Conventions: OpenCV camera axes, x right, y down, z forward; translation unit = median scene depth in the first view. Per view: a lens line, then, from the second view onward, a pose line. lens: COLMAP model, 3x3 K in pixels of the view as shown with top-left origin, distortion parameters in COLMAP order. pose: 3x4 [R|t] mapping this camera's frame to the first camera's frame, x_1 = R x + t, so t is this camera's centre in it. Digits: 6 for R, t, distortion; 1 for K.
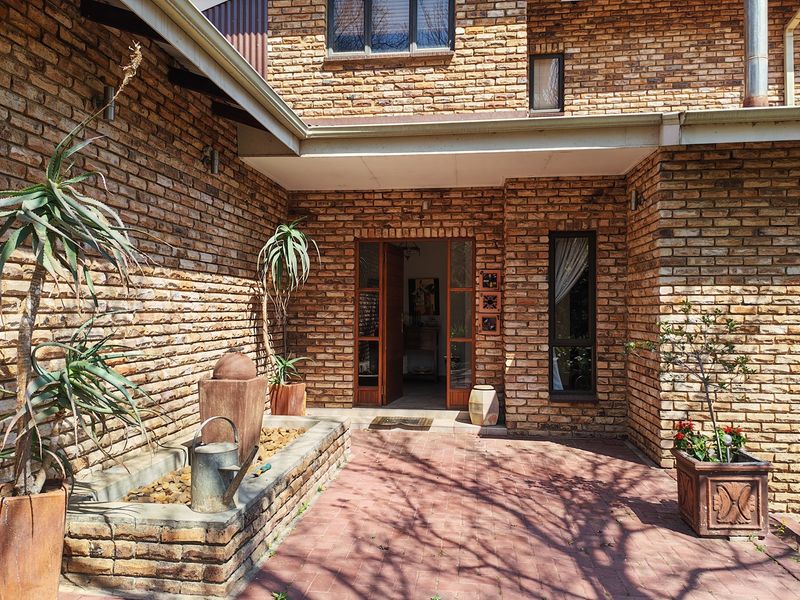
lens RADIAL K [[609.1, 0, 400.0], [0, 609.1, 300.0], [0, 0, 1]] dist [0.099261, -0.154428]
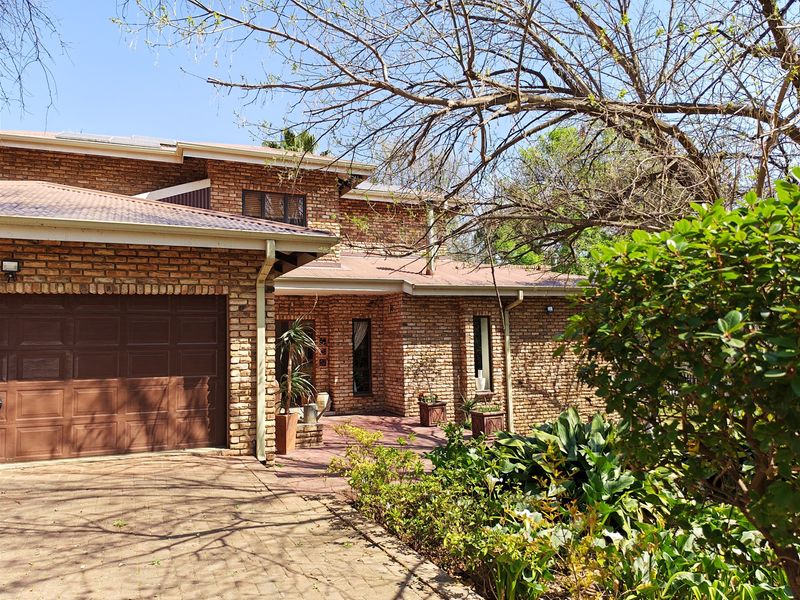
lens RADIAL K [[619.7, 0, 398.5], [0, 619.7, 283.6], [0, 0, 1]] dist [0.071385, -0.163757]
pose [[0.853936, 0.027191, 0.519666, -0.774445], [0.014299, 0.997031, -0.075665, -0.067851], [-0.520181, 0.072043, 0.851012, -0.988967]]
